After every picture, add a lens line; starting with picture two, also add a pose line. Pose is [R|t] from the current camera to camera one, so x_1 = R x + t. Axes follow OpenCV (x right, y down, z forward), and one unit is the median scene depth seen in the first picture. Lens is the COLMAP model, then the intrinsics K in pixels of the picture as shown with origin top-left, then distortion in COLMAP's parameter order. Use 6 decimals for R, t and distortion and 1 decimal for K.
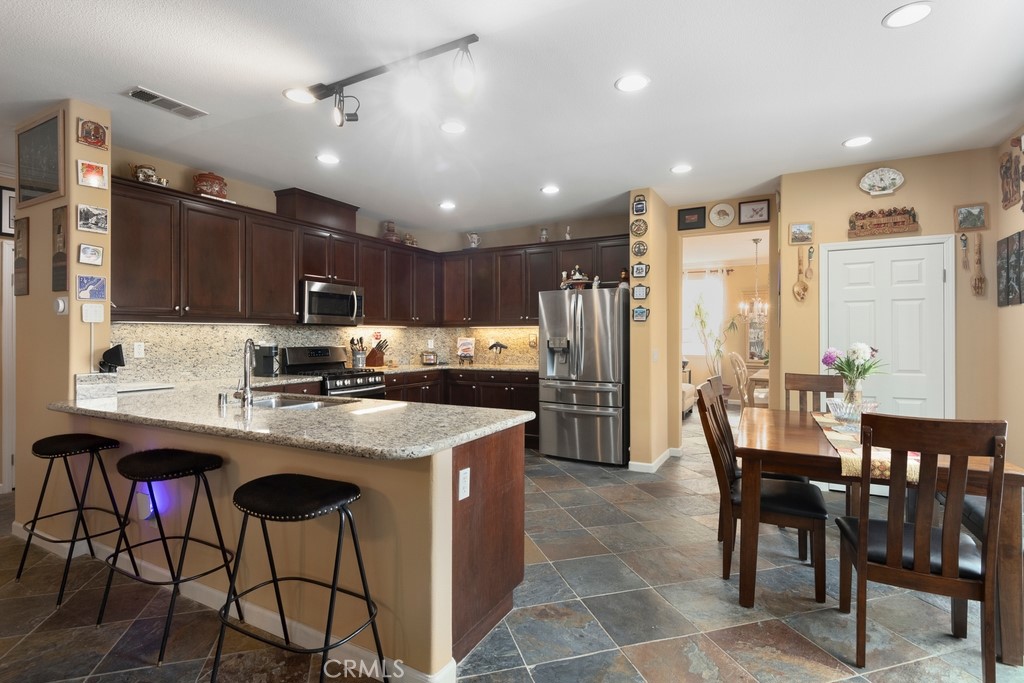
lens RADIAL K [[492.6, 0, 511.7], [0, 492.6, 337.3], [0, 0, 1]] dist [0.015930, -0.012788]
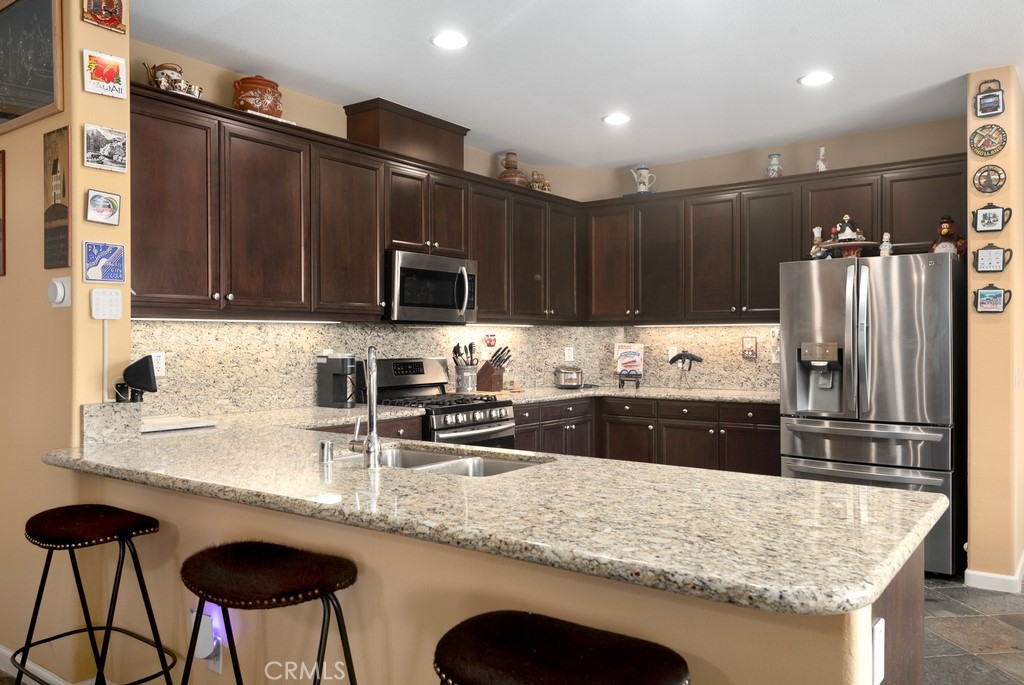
lens RADIAL K [[763.0, 0, 515.2], [0, 763.0, 346.1], [0, 0, 1]] dist [0.022895, -0.018635]
pose [[0.989682, -0.000641, -0.143283, -0.153210], [0.001274, 0.999990, 0.004322, -0.000530], [0.143279, -0.004460, 0.989672, 0.100809]]
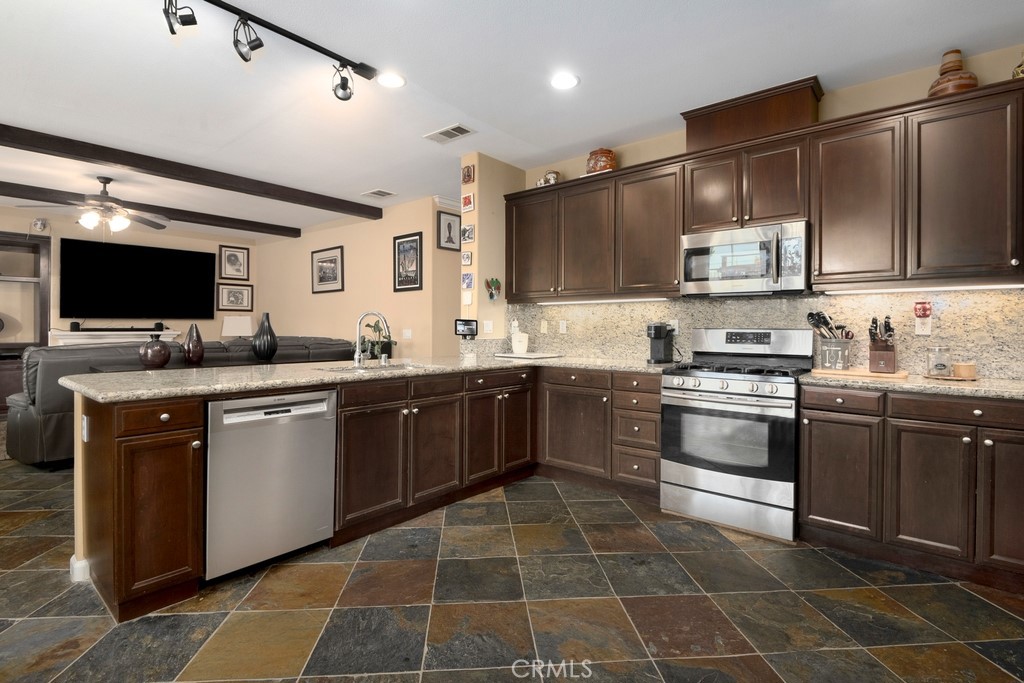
lens RADIAL K [[492.6, 0, 479.0], [0, 492.6, 328.7], [0, 0, 1]] dist [0.015930, -0.012788]
pose [[-0.226021, 0.007570, -0.974093, 0.381608], [-0.001547, 0.999966, 0.008130, 0.017459], [0.974121, 0.003345, -0.226002, 0.960075]]
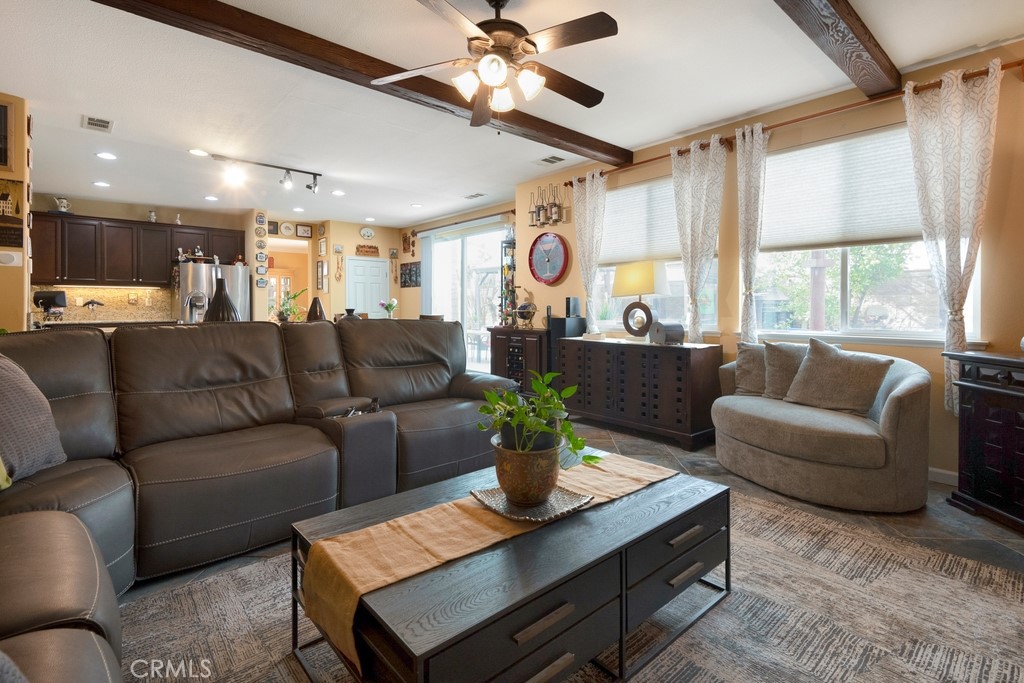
lens RADIAL K [[474.8, 0, 515.2], [0, 474.8, 312.6], [0, 0, 1]] dist [-0.005136, -0.001177]
pose [[0.347060, -0.010068, 0.937789, -1.096432], [-0.000590, 0.999940, 0.010953, 0.040818], [-0.937843, -0.004355, 0.347033, -0.441757]]
